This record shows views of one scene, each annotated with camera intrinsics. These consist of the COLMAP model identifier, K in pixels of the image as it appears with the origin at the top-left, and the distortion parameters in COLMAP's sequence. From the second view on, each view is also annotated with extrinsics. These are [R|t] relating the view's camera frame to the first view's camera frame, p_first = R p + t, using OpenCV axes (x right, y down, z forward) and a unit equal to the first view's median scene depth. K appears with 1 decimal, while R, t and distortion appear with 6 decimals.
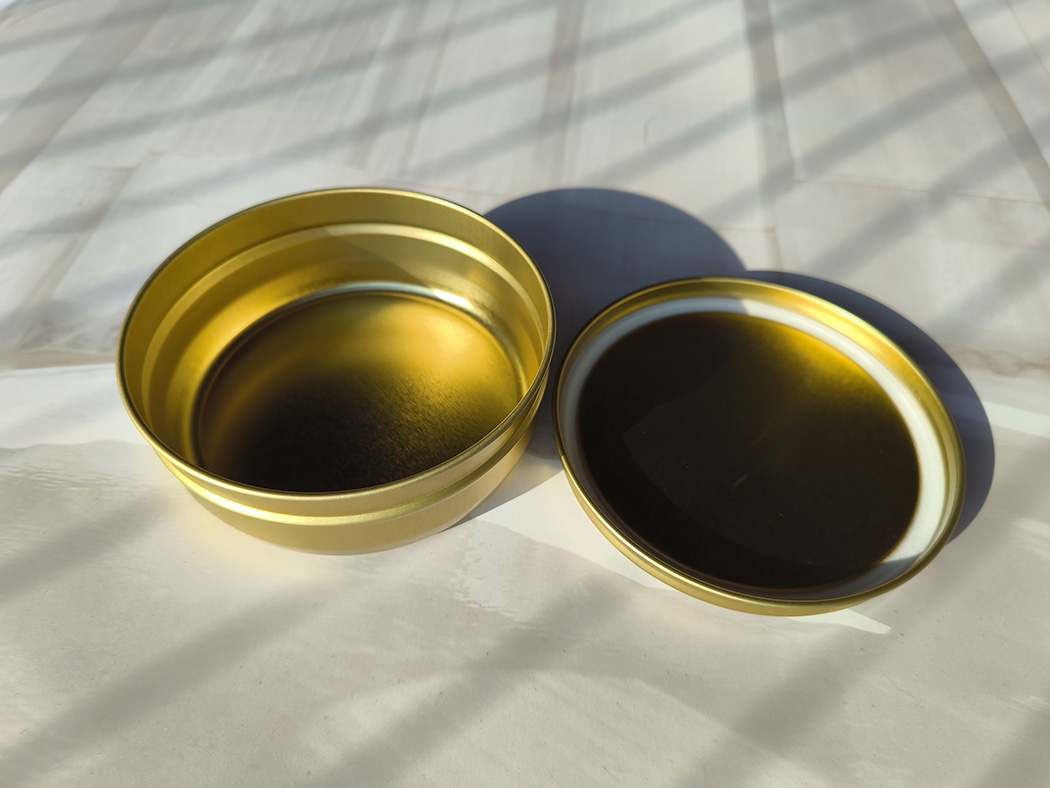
lens RADIAL K [[717.6, 0, 521.6], [0, 717.6, 396.3], [0, 0, 1]] dist [0.052708, -0.063886]
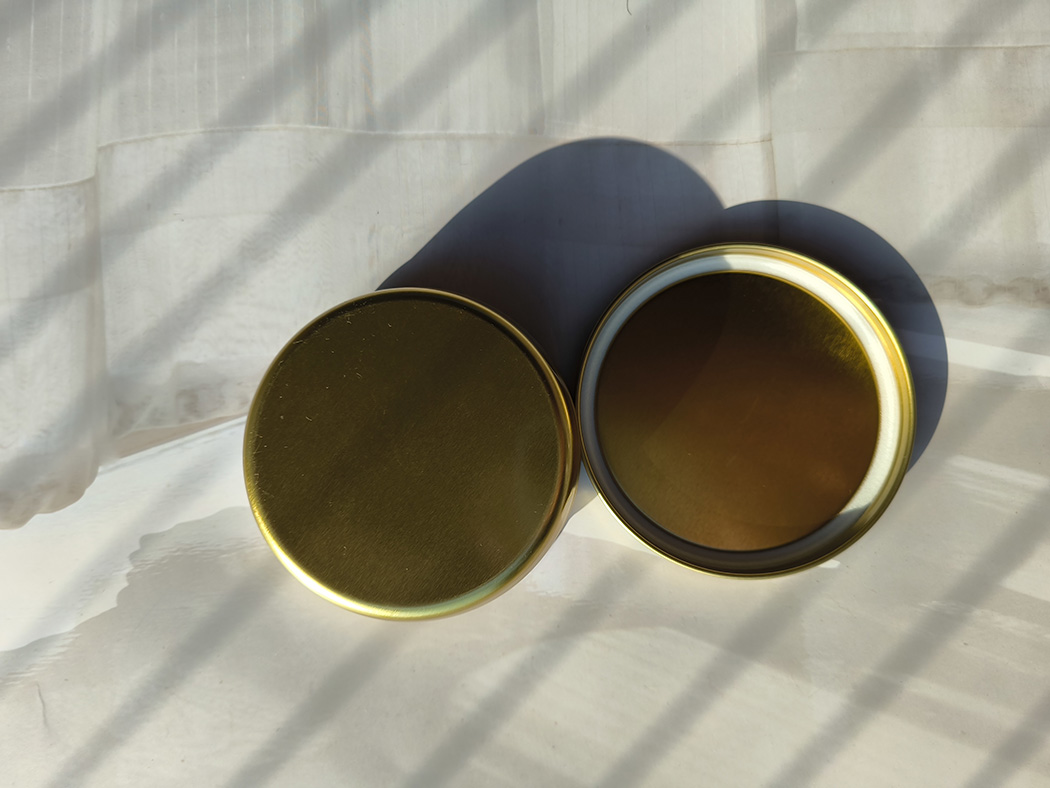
lens RADIAL K [[717.6, 0, 521.6], [0, 717.6, 396.3], [0, 0, 1]] dist [0.052708, -0.063886]
pose [[0.986247, -0.158895, -0.045482, 0.017361], [0.157728, 0.822654, 0.546225, -0.722358], [-0.049377, -0.545887, 0.836403, 0.036296]]
